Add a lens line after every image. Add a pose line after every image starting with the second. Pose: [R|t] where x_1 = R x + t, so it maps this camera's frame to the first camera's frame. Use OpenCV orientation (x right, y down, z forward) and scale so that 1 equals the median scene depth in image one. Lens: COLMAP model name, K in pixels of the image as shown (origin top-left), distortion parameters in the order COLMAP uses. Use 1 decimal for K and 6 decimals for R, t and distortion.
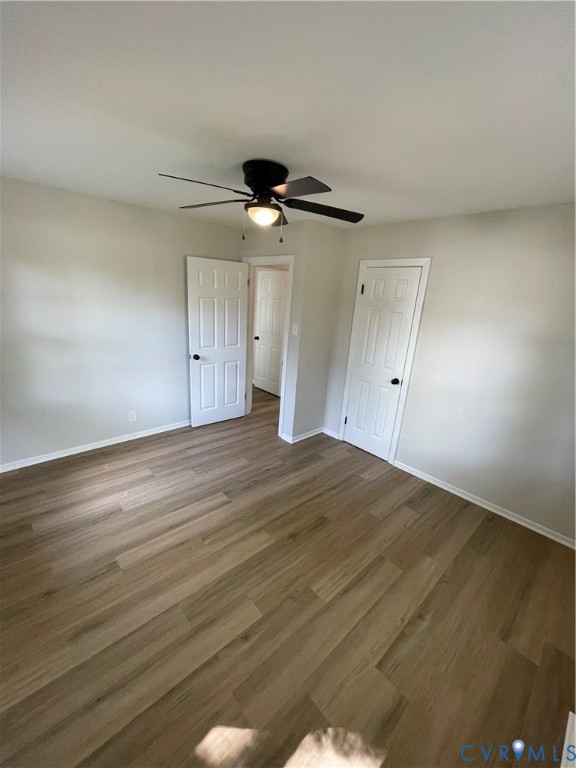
lens RADIAL K [[311.8, 0, 287.2], [0, 311.8, 386.3], [0, 0, 1]] dist [-0.000846, -0.000456]
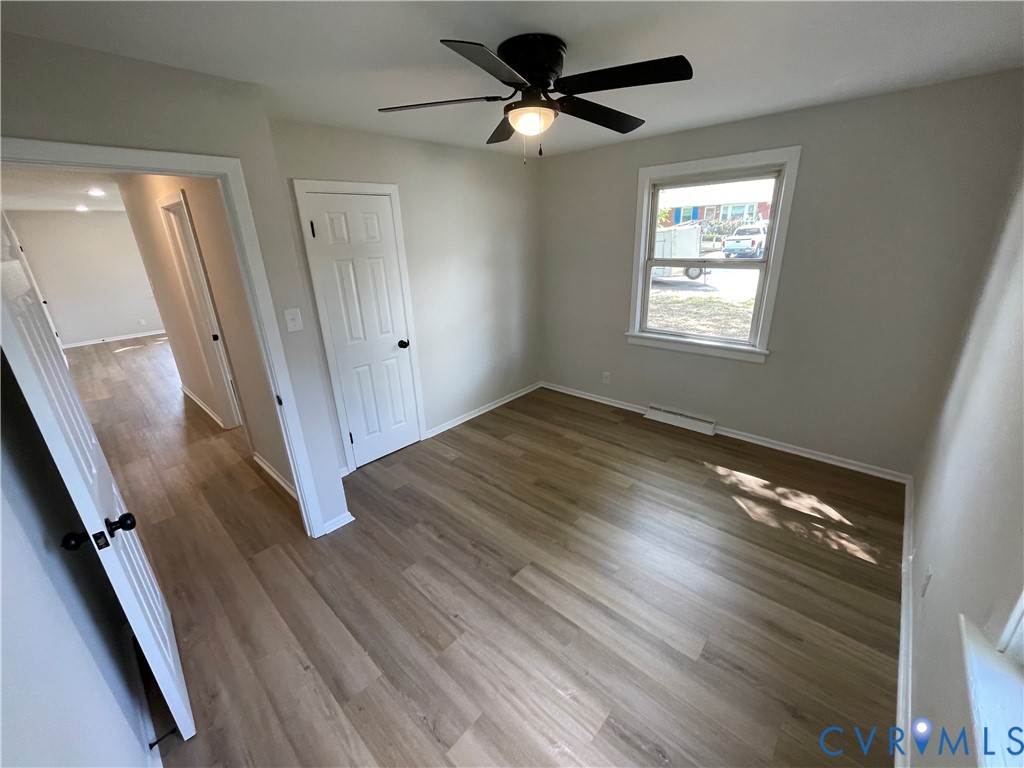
lens RADIAL K [[415.7, 0, 515.9], [0, 415.7, 381.1], [0, 0, 1]] dist [-0.000846, -0.000456]
pose [[-0.088220, -0.392439, 0.915537, -0.733949], [0.324280, 0.857737, 0.398911, -0.282377], [-0.941838, 0.332082, 0.051591, 0.758544]]
